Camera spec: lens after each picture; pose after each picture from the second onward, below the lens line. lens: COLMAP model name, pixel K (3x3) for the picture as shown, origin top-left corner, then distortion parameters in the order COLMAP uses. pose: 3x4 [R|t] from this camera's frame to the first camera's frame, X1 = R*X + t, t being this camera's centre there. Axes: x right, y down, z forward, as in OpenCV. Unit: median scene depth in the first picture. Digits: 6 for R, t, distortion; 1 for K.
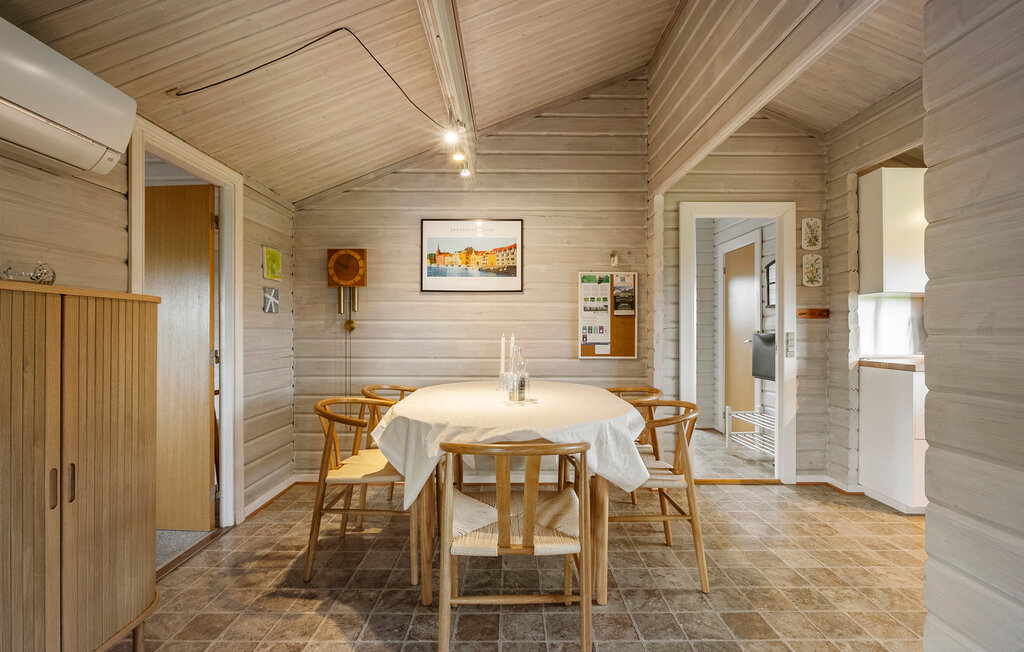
lens RADIAL K [[453.6, 0, 513.2], [0, 453.6, 323.8], [0, 0, 1]] dist [-0.004813, -0.000097]
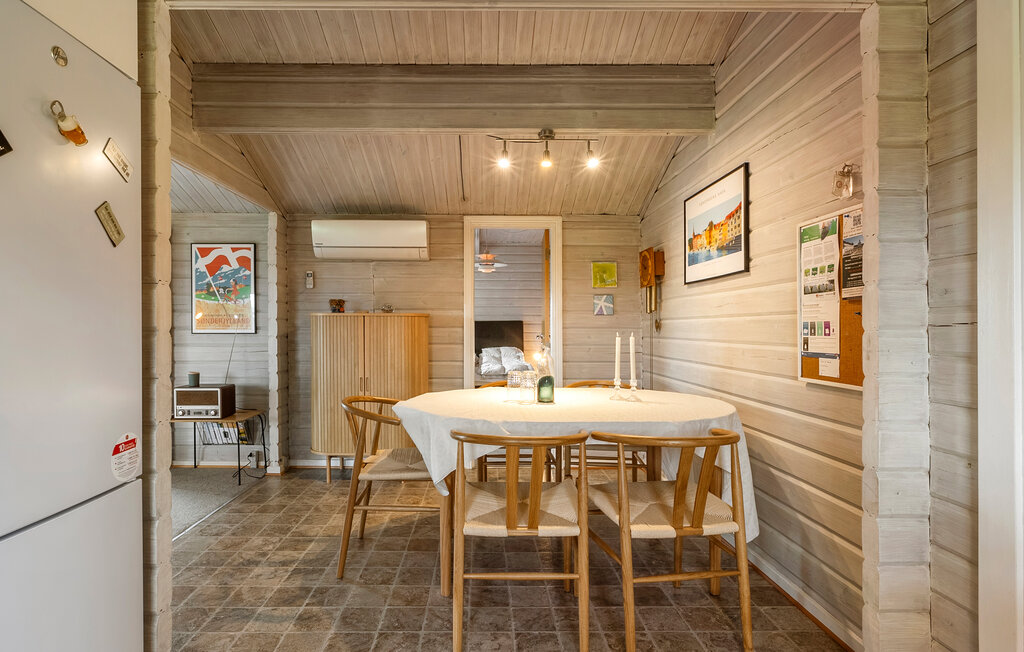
lens RADIAL K [[528.5, 0, 507.1], [0, 528.5, 329.0], [0, 0, 1]] dist [0.001675, 0.000347]
pose [[0.020913, -0.000929, -0.999781, 0.782864], [0.006485, 0.999979, -0.000793, 0.011706], [0.999760, -0.006467, 0.020919, 0.628789]]
